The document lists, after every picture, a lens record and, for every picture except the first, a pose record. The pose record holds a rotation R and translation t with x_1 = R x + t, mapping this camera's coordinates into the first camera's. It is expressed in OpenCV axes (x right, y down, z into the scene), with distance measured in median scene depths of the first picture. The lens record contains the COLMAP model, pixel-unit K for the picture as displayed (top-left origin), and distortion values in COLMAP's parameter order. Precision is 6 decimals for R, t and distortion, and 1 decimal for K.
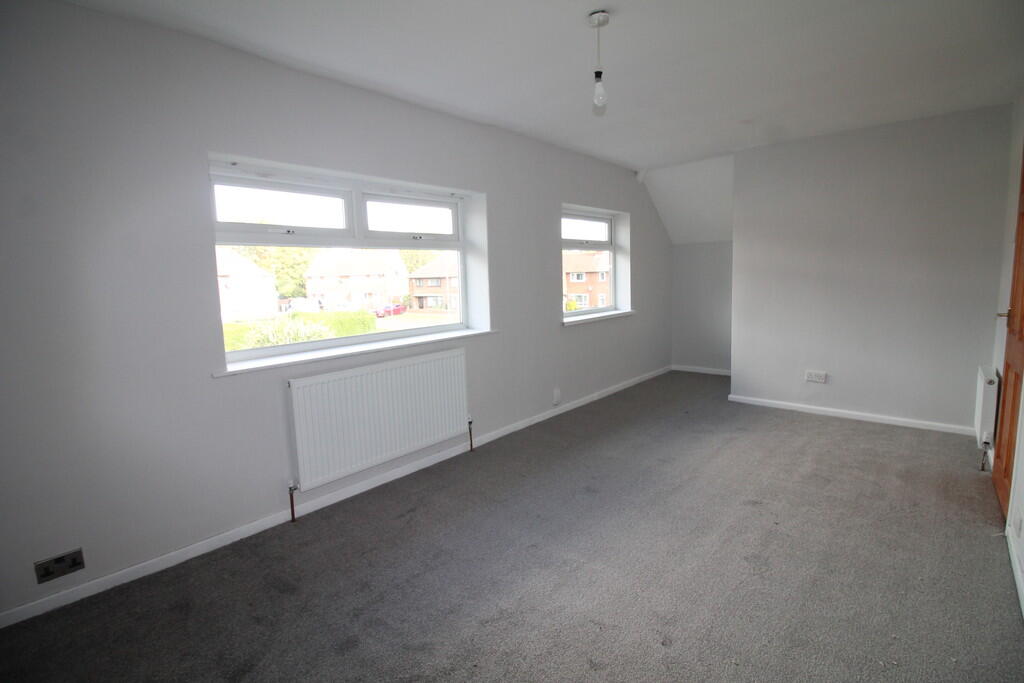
lens RADIAL K [[498.7, 0, 512.0], [0, 498.7, 341.5], [0, 0, 1]] dist [0.017951, -0.000876]
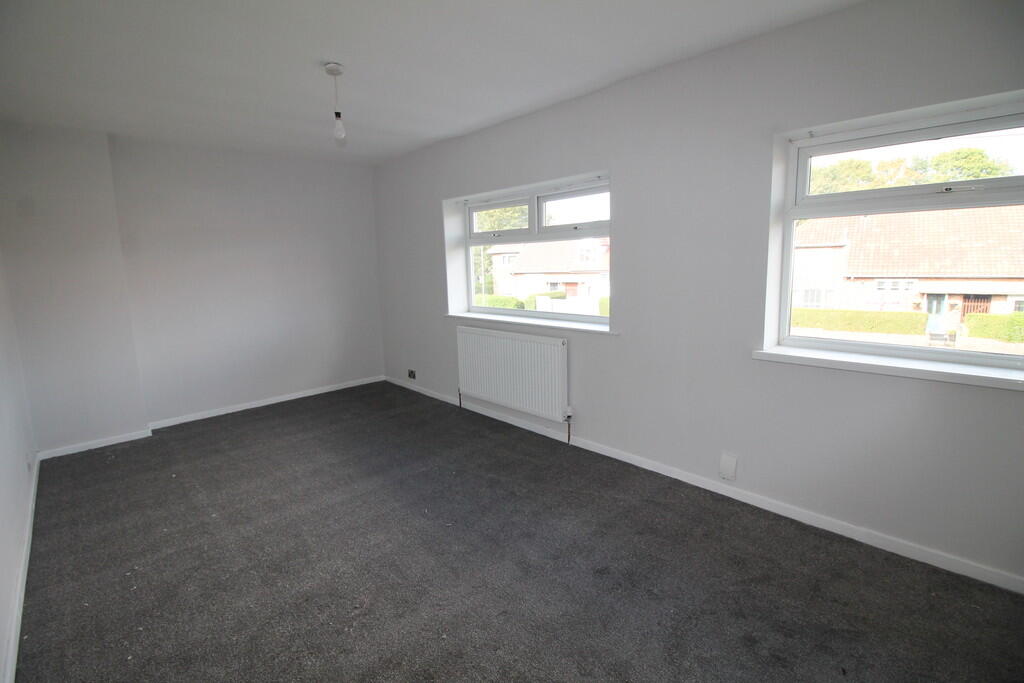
lens RADIAL K [[498.7, 0, 512.0], [0, 498.7, 341.5], [0, 0, 1]] dist [0.017951, -0.000876]
pose [[-0.128454, 0.183011, -0.974683, 0.943977], [-0.106258, 0.974627, 0.197004, -0.178700], [0.986006, 0.128874, -0.105749, 1.071957]]
